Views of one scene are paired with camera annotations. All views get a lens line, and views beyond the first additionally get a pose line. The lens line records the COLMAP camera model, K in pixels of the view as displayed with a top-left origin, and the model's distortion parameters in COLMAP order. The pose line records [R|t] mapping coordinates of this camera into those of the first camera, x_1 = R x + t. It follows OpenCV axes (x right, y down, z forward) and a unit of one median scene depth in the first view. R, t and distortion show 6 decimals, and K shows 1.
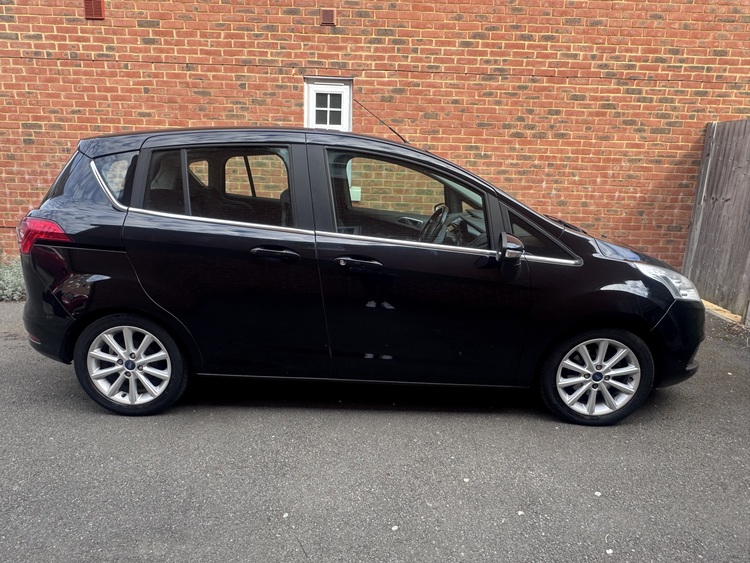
lens RADIAL K [[507.1, 0, 377.2], [0, 507.1, 281.0], [0, 0, 1]] dist [-0.002382, 0.001328]
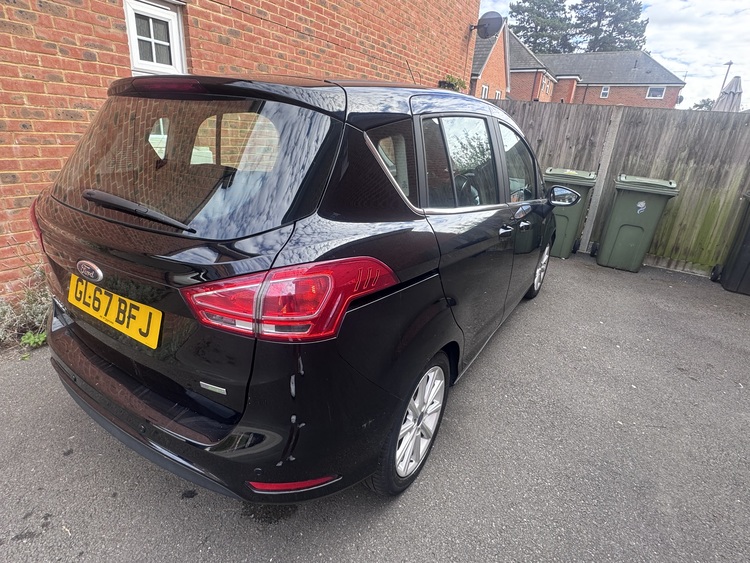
lens RADIAL K [[401.6, 0, 375.8], [0, 401.6, 281.6], [0, 0, 1]] dist [-0.001740, 0.000427]
pose [[0.523062, -0.298643, 0.798260, -0.509106], [0.149590, 0.954230, 0.258975, -0.104249], [-0.839064, -0.016048, 0.543796, 0.399874]]
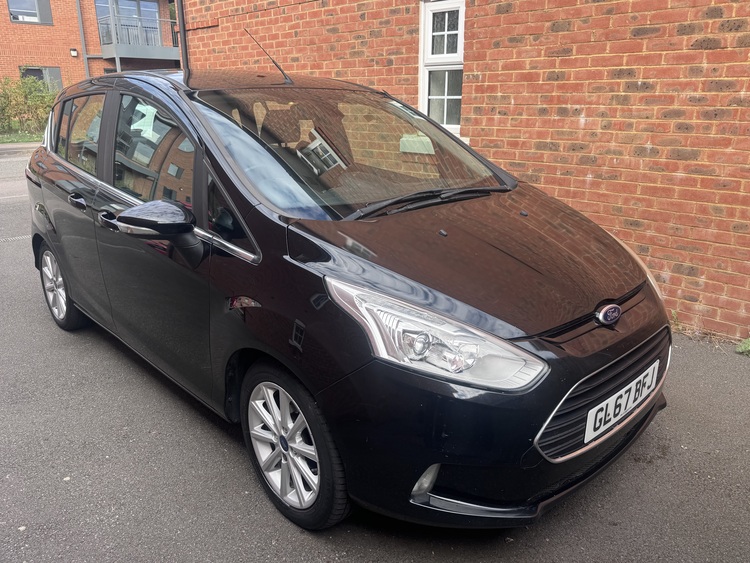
lens RADIAL K [[584.8, 0, 377.4], [0, 584.8, 282.1], [0, 0, 1]] dist [0.010405, -0.012766]
pose [[0.694557, 0.185584, -0.695089, 0.518070], [-0.148291, 0.982340, 0.114100, -0.057769], [0.703989, 0.023826, 0.709811, 0.316366]]
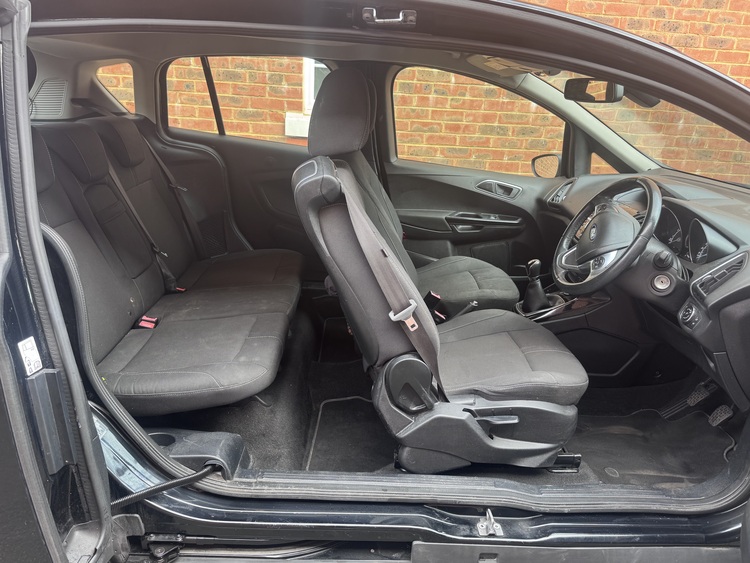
lens RADIAL K [[541.1, 0, 373.4], [0, 541.1, 284.3], [0, 0, 1]] dist [0.005403, -0.006372]
pose [[0.999147, 0.019130, 0.036609, -0.079995], [-0.023622, 0.991685, 0.126504, -0.069755], [-0.033884, -0.127261, 0.991290, 0.324085]]
